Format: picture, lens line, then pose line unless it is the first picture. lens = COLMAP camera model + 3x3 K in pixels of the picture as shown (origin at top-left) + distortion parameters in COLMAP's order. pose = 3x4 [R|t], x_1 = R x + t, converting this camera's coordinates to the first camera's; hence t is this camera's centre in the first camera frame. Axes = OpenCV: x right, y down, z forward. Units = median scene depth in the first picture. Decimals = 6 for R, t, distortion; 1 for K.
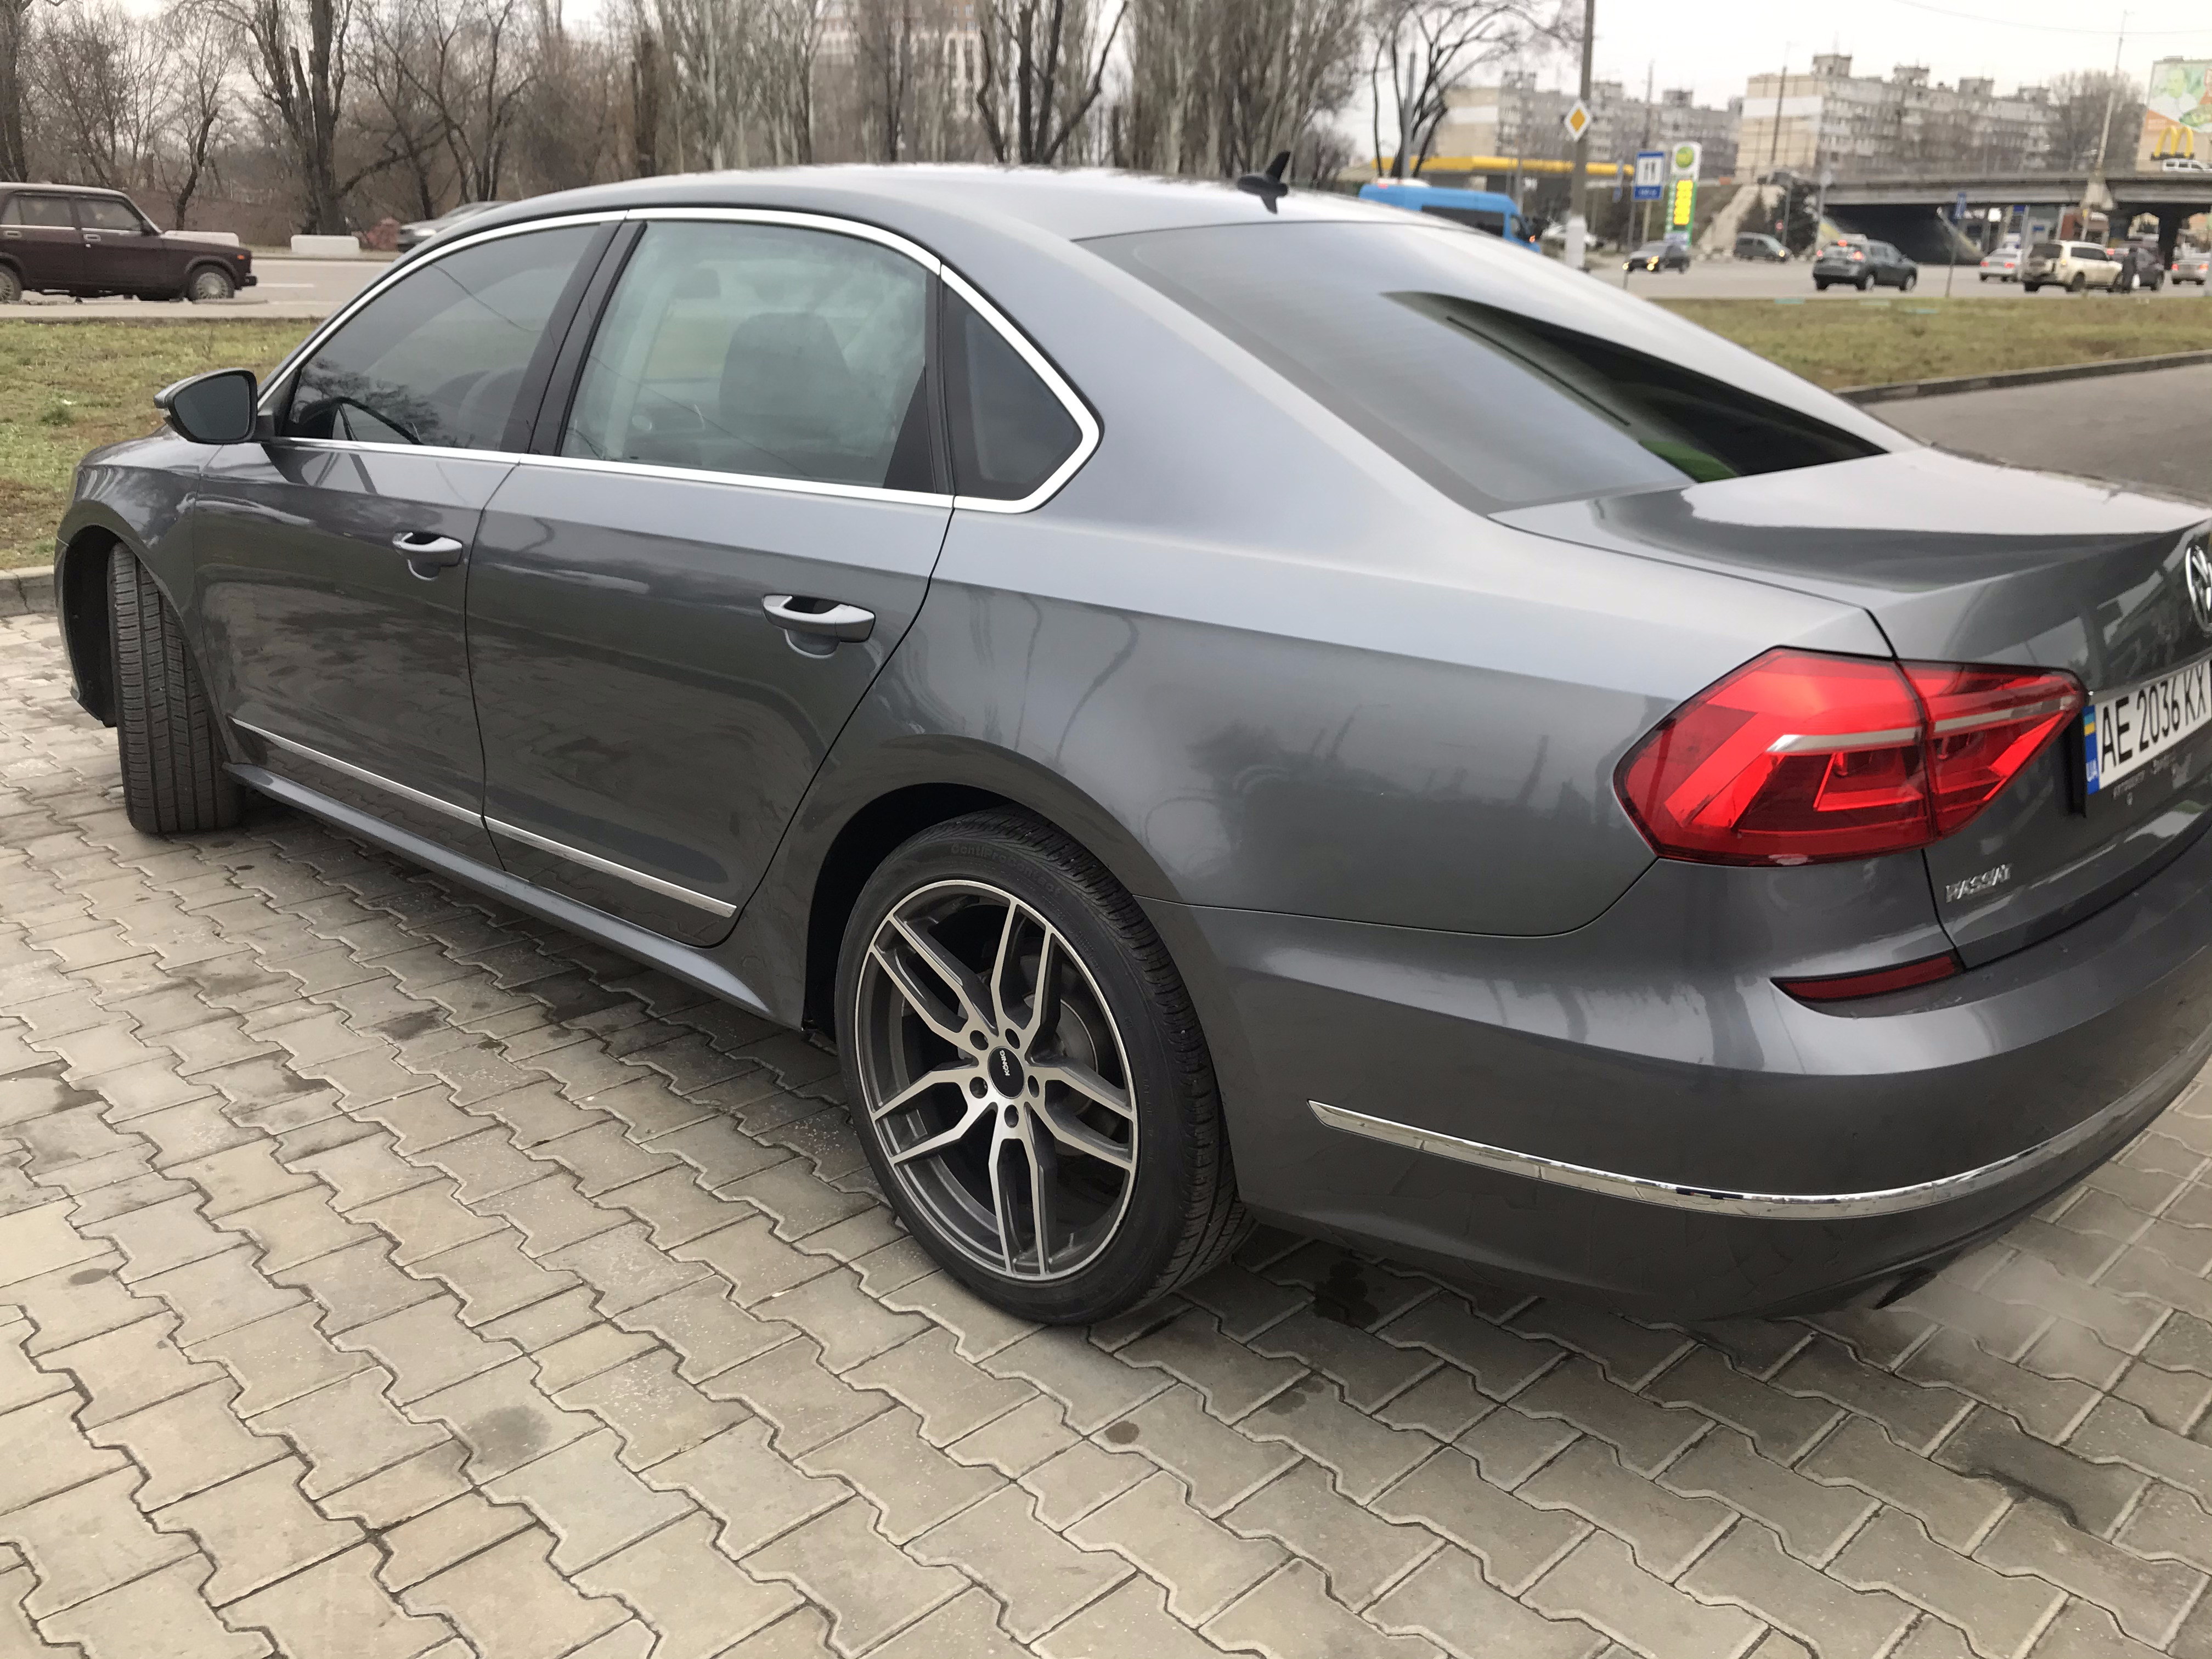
lens RADIAL K [[1826.0, 0, 1120.2], [0, 1826.0, 810.1], [0, 0, 1]] dist [0.035014, -0.035513]
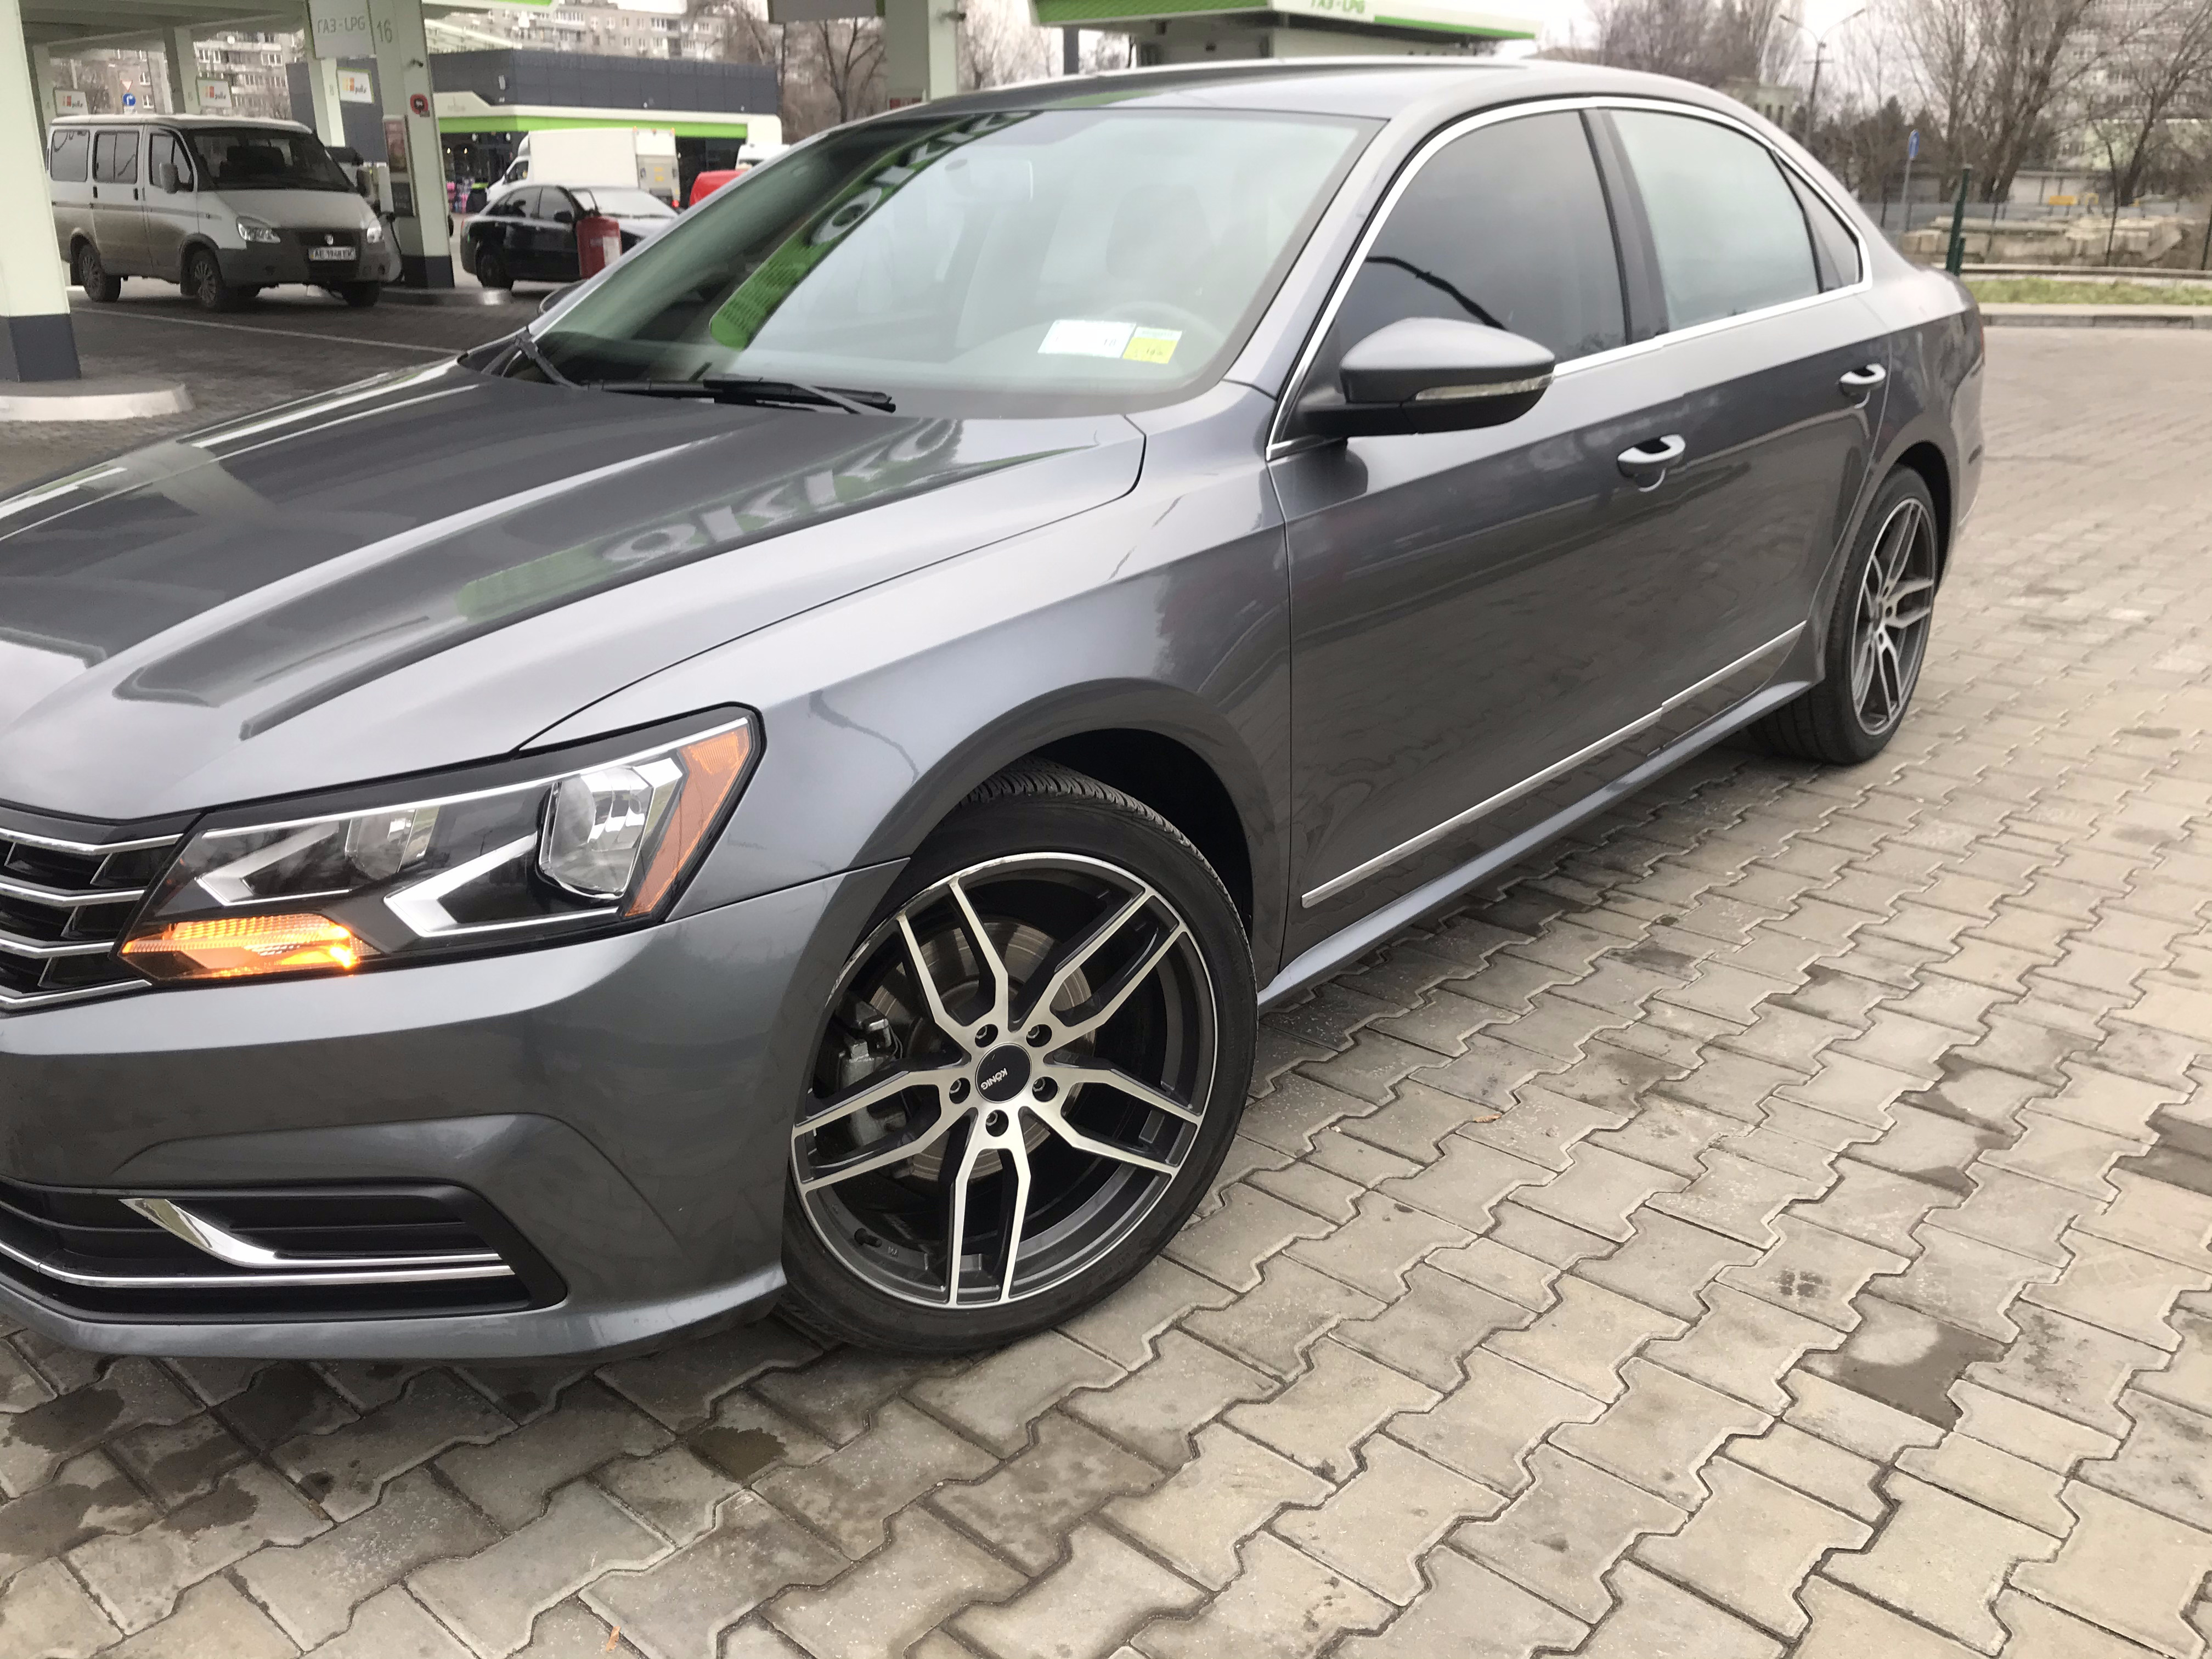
lens RADIAL K [[1826.0, 0, 1098.5], [0, 1826.0, 787.0], [0, 0, 1]] dist [0.035014, -0.035513]
pose [[-0.049961, -0.336160, 0.940479, -1.308661], [0.292490, 0.895445, 0.335602, -0.390326], [-0.954963, 0.291848, 0.053586, 1.264075]]
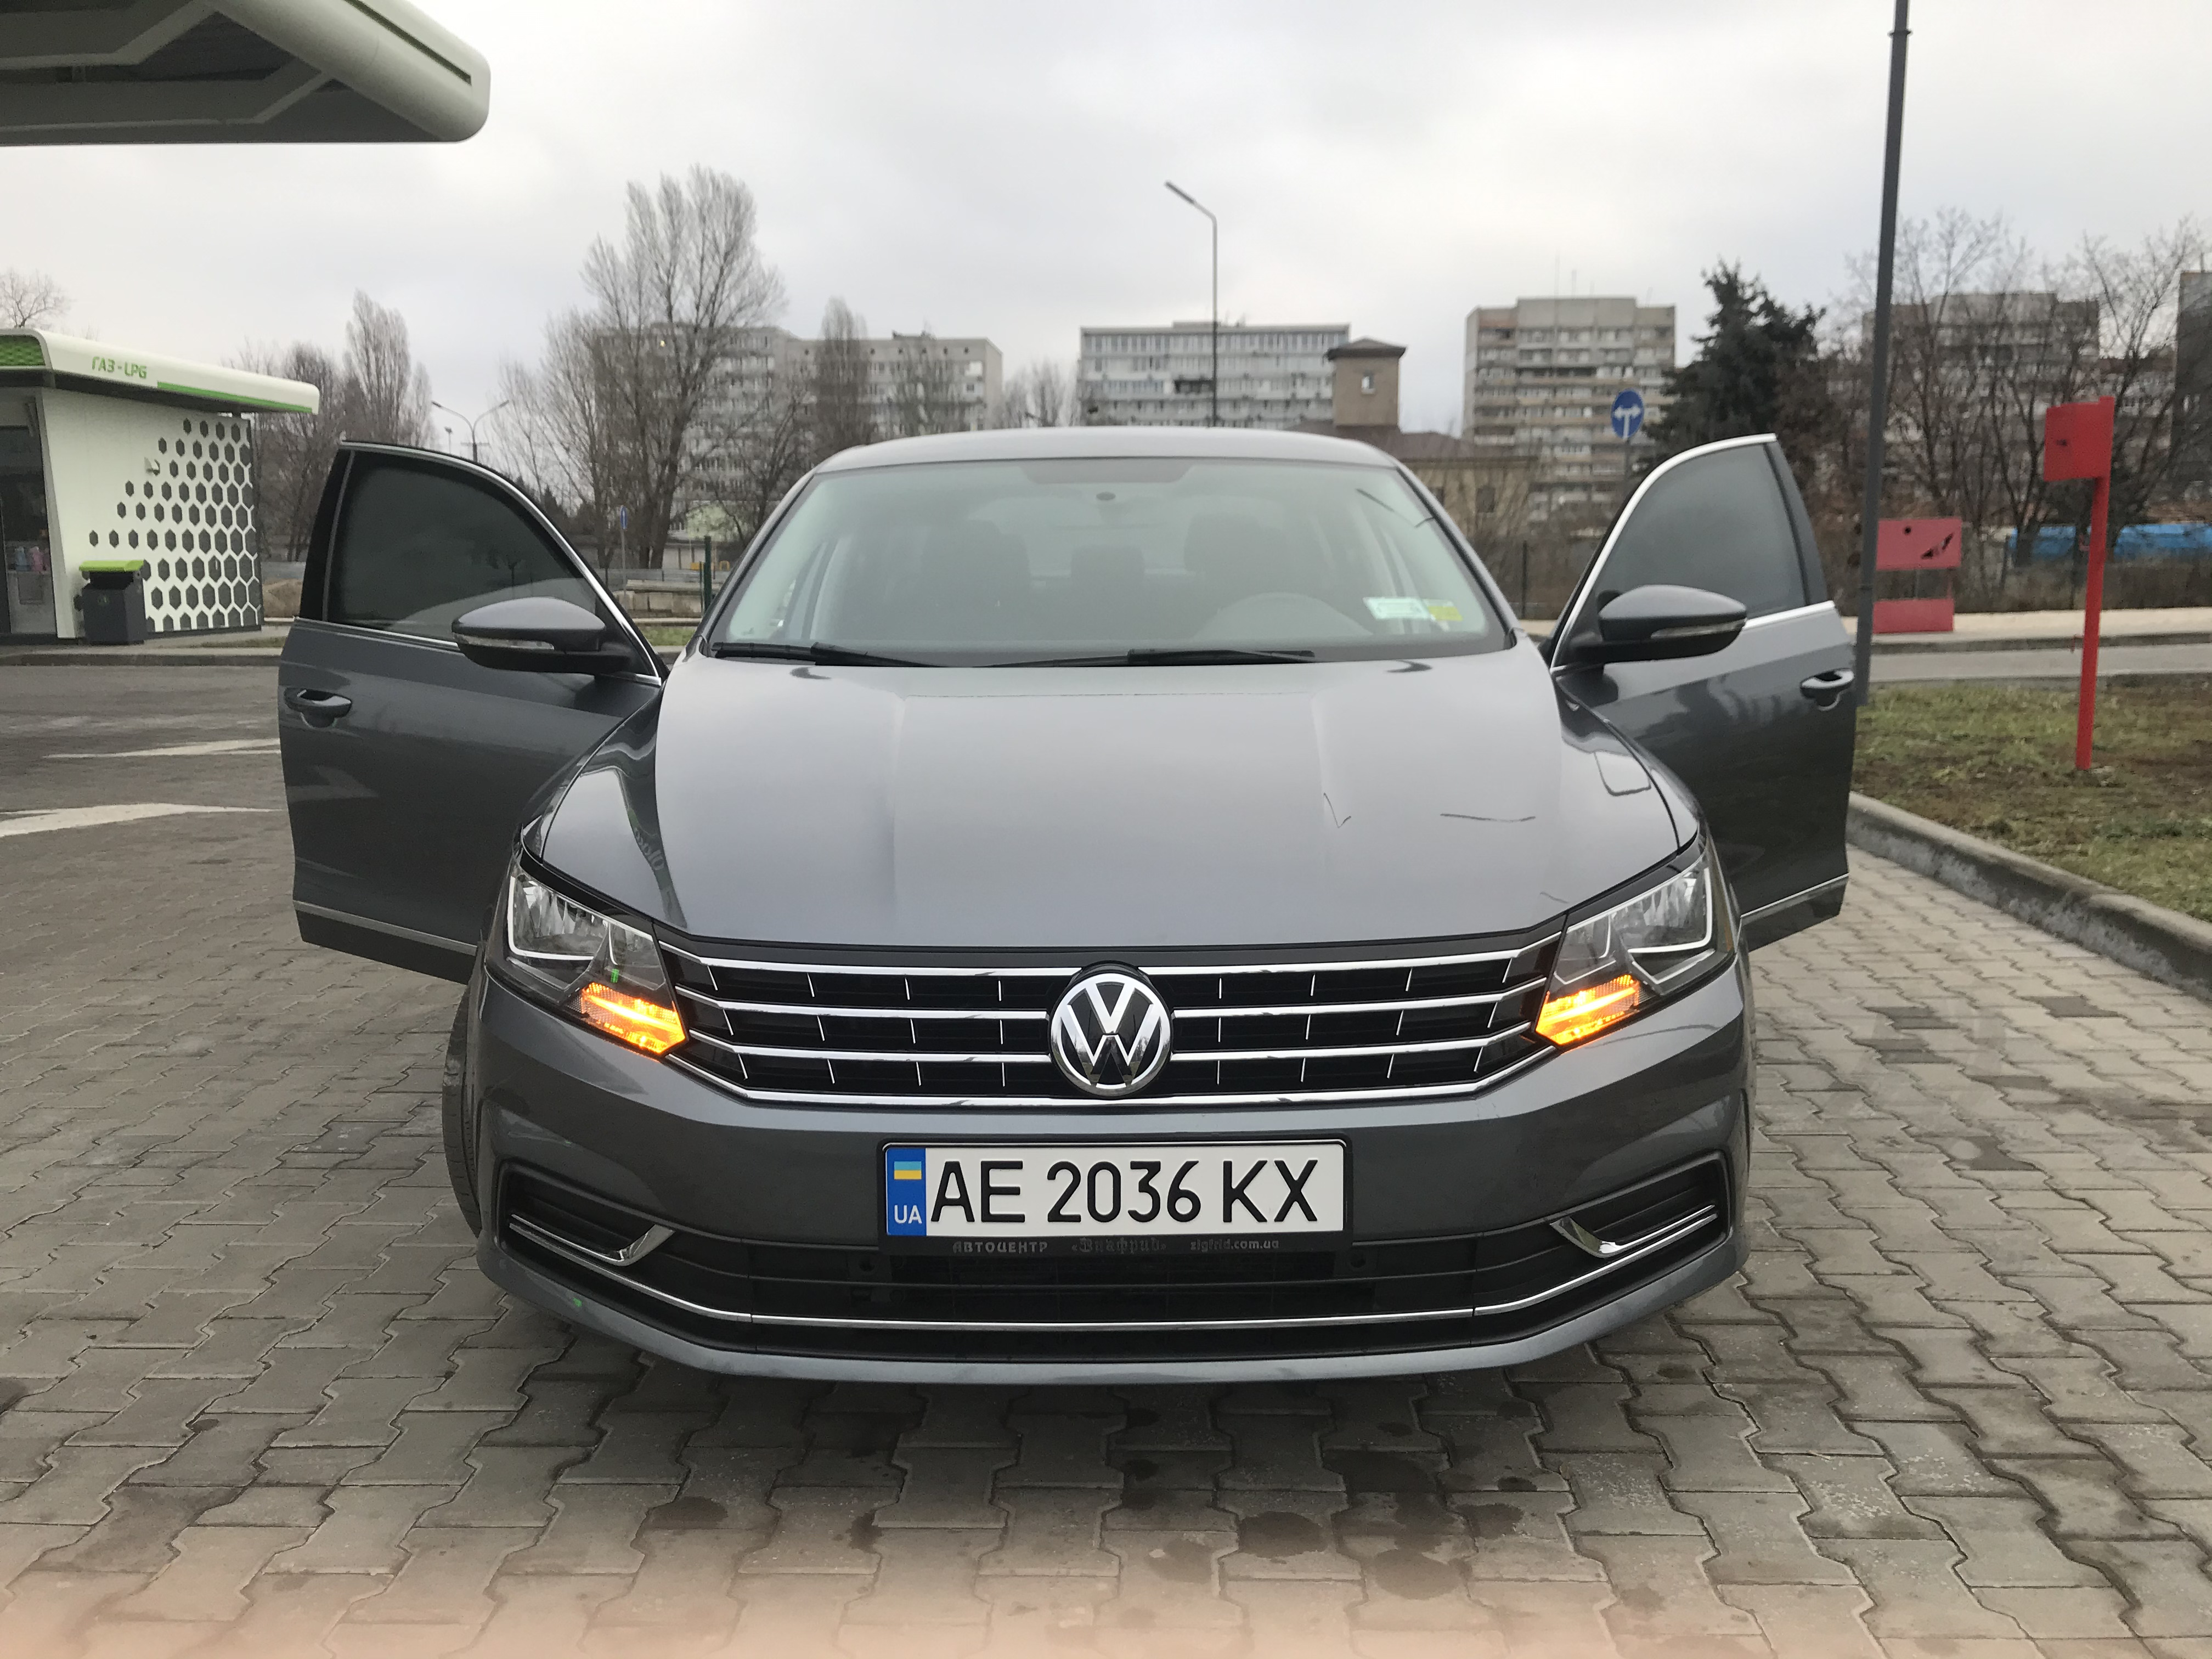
lens RADIAL K [[1826.0, 0, 1106.9], [0, 1826.0, 788.4], [0, 0, 1]] dist [0.035014, -0.035513]
pose [[-0.679234, -0.116206, 0.724663, -1.202518], [0.204621, 0.918249, 0.339043, -0.606918], [-0.704820, 0.378570, -0.599927, 2.068188]]
